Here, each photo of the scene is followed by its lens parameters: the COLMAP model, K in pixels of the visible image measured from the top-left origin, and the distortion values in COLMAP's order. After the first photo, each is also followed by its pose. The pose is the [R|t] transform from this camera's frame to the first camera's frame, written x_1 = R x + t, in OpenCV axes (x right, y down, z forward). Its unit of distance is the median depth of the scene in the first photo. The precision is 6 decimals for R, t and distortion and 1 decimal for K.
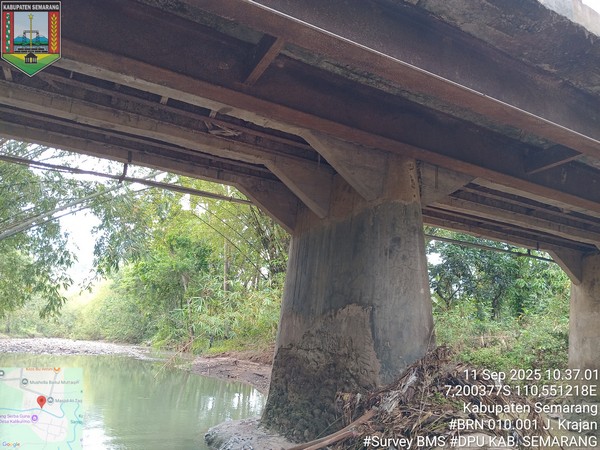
lens RADIAL K [[451.6, 0, 300.0], [0, 451.6, 225.0], [0, 0, 1]] dist [0.037202, -0.077932]
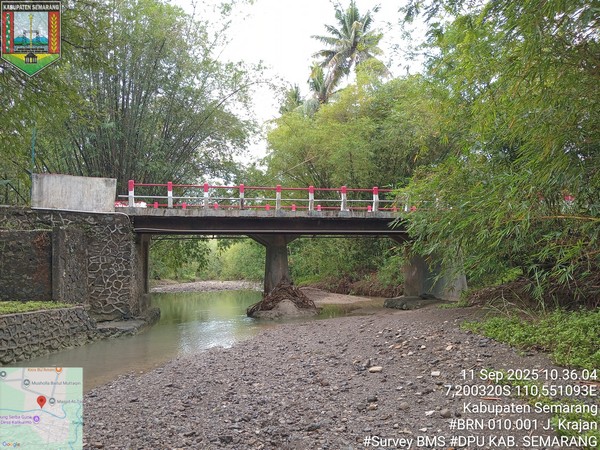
lens RADIAL K [[451.6, 0, 300.0], [0, 451.6, 225.0], [0, 0, 1]] dist [0.037202, -0.077932]
pose [[0.956017, -0.096523, -0.276976, 0.461482], [0.136266, 0.982369, 0.127992, -0.213150], [0.259738, -0.160105, 0.952314, -0.802365]]
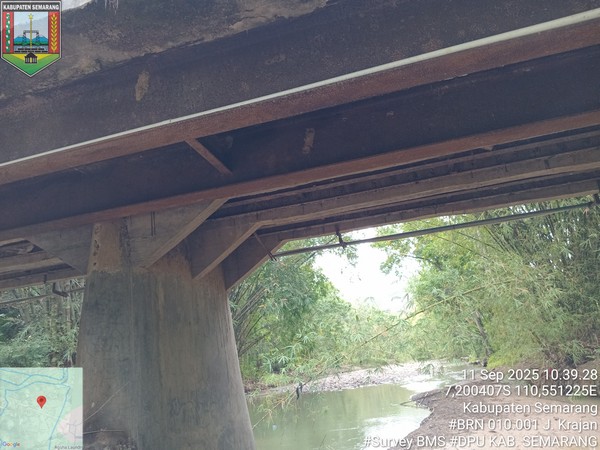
lens RADIAL K [[451.6, 0, 300.0], [0, 451.6, 225.0], [0, 0, 1]] dist [0.037202, -0.077932]
pose [[0.723875, -0.317888, -0.612334, 0.336987], [0.304518, 0.943610, -0.129879, 0.029928], [0.619091, -0.092451, 0.779858, 0.176525]]
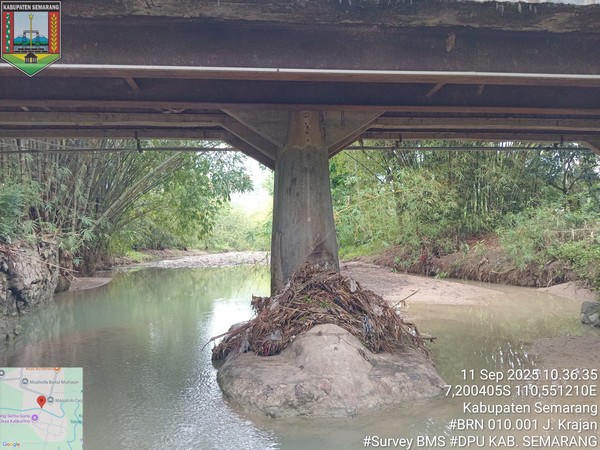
lens RADIAL K [[451.6, 0, 300.0], [0, 451.6, 225.0], [0, 0, 1]] dist [0.037202, -0.077932]
pose [[0.926132, -0.083373, -0.367870, 0.202603], [0.158381, 0.971082, 0.178649, -0.019650], [0.342337, -0.223717, 0.912555, -0.046983]]
